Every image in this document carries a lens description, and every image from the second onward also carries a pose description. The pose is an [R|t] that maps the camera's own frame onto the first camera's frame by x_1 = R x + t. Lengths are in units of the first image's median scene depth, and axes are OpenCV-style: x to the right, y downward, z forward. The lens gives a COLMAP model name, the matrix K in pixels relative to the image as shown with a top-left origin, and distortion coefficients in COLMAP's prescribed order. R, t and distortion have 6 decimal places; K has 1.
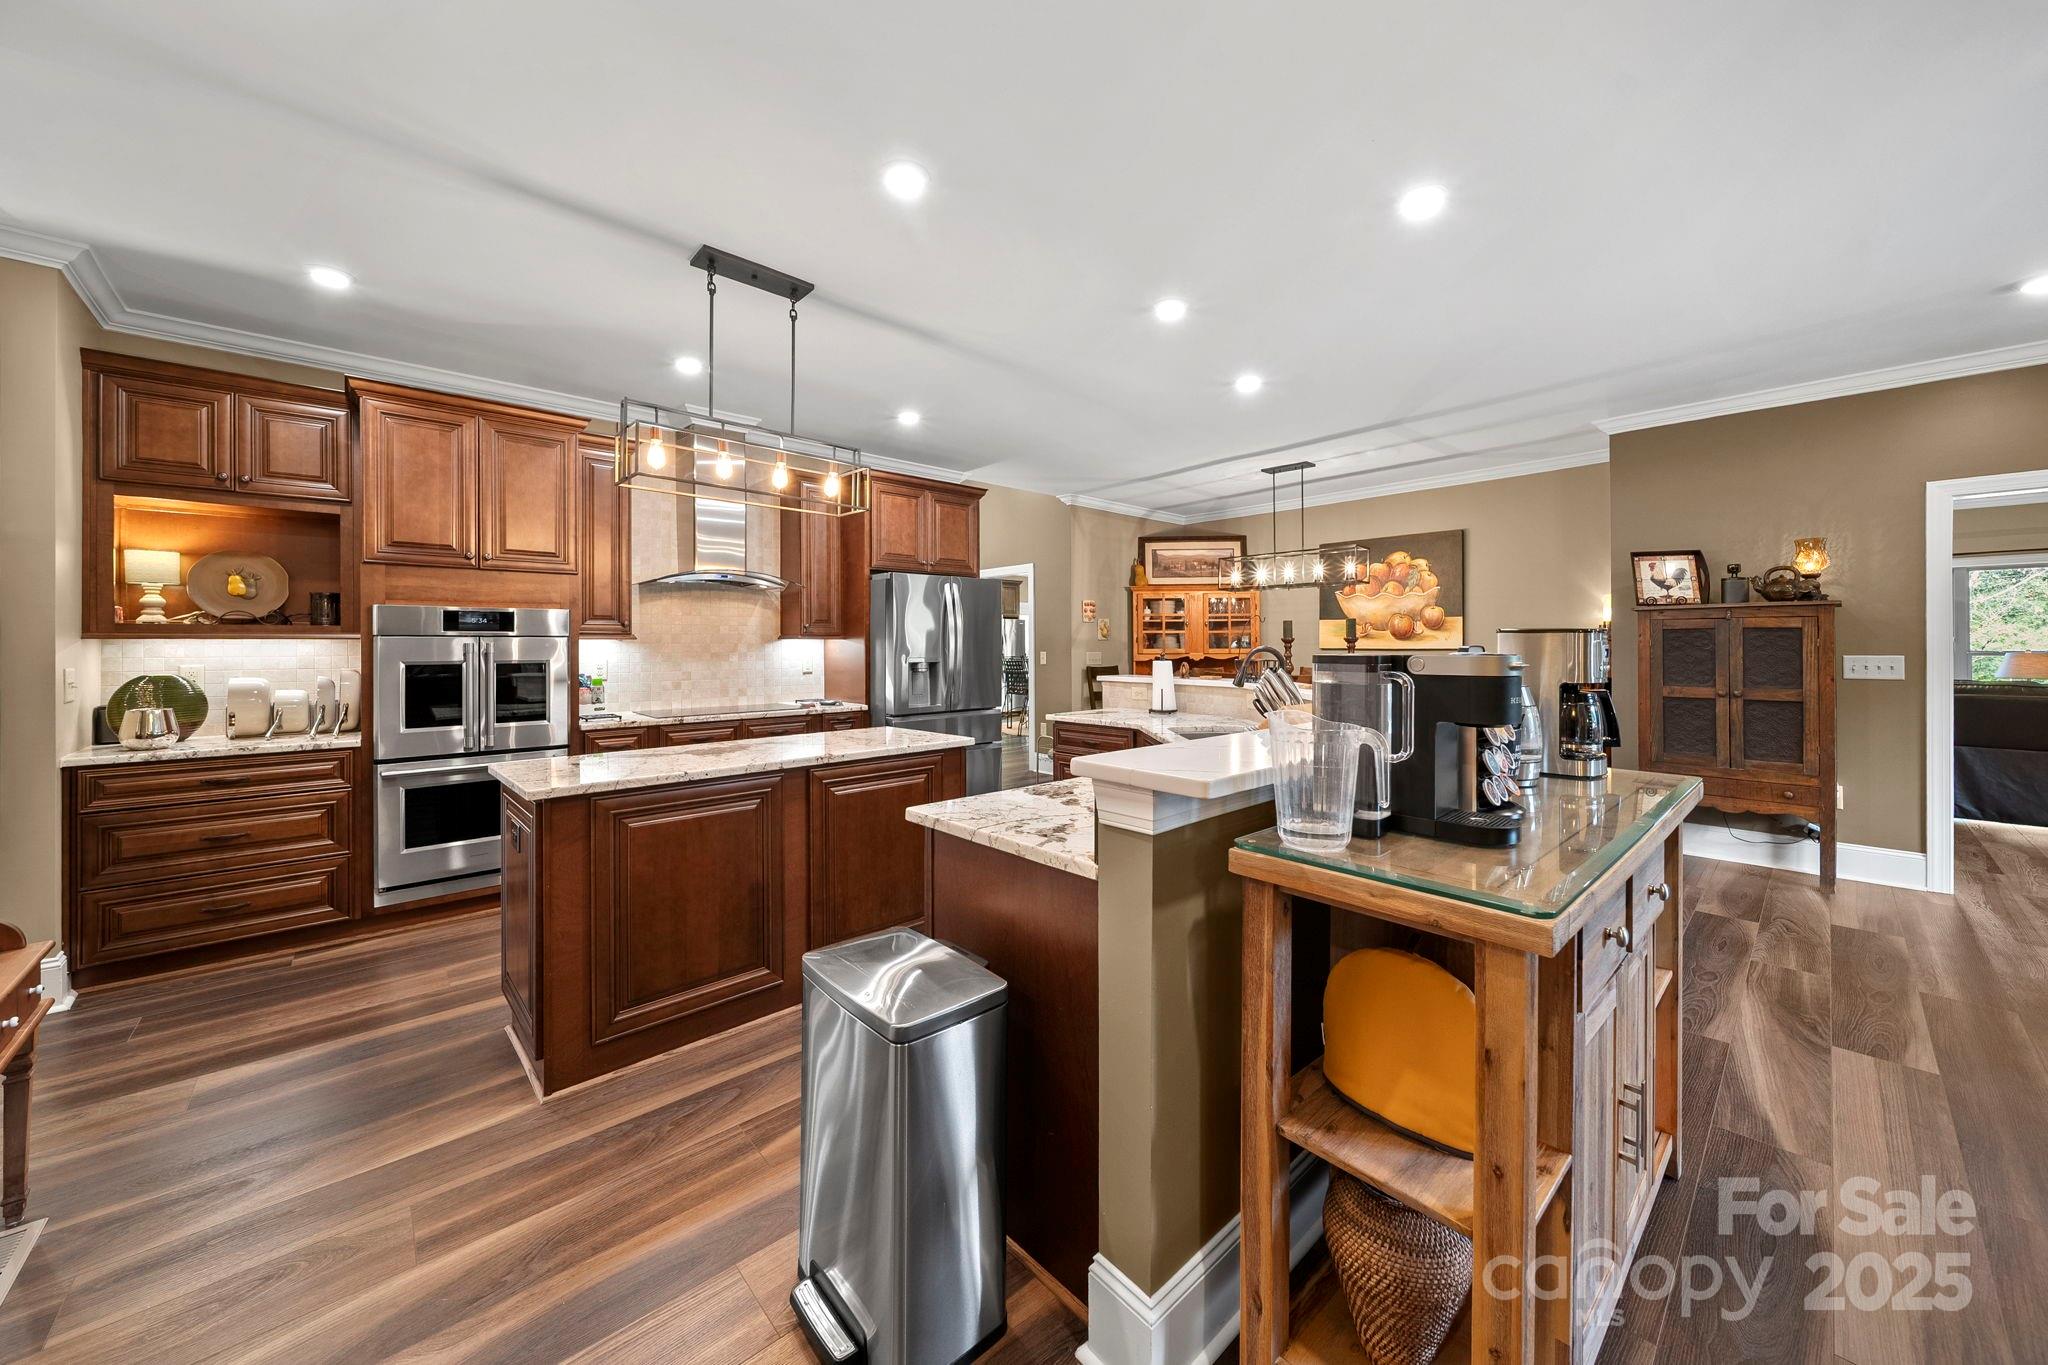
lens RADIAL K [[727.7, 0, 1030.2], [0, 727.7, 663.3], [0, 0, 1]] dist [-0.006131, -0.000331]
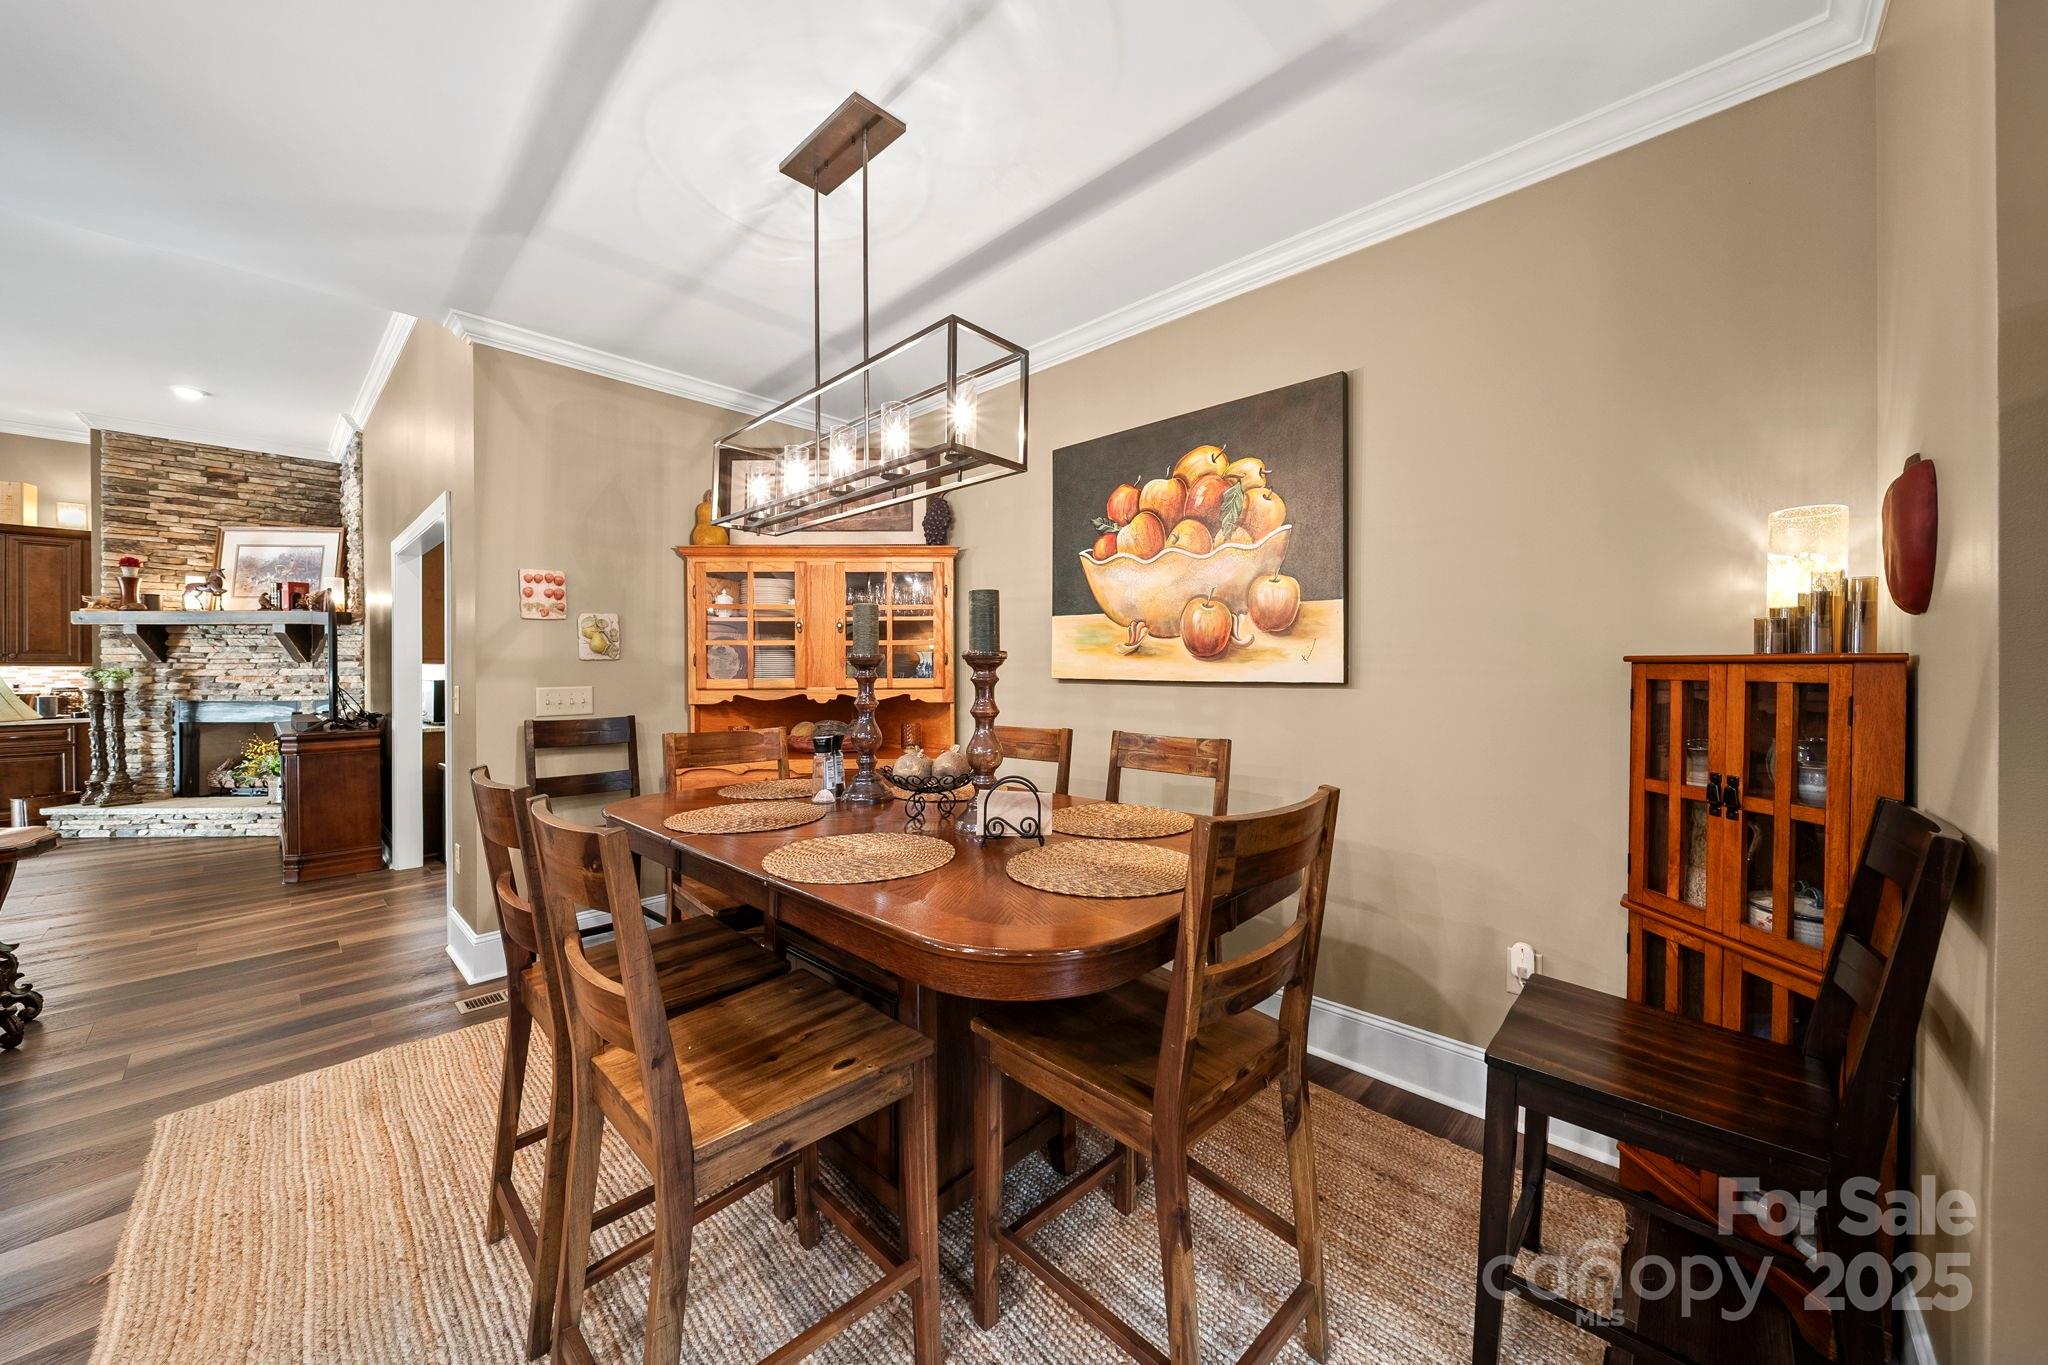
lens RADIAL K [[727.7, 0, 1027.8], [0, 727.7, 680.4], [0, 0, 1]] dist [-0.006131, -0.000331]
pose [[0.996907, -0.002675, 0.078543, 0.370664], [0.002670, 0.999996, 0.000169, -0.020513], [-0.078543, 0.000041, 0.996911, 0.585995]]
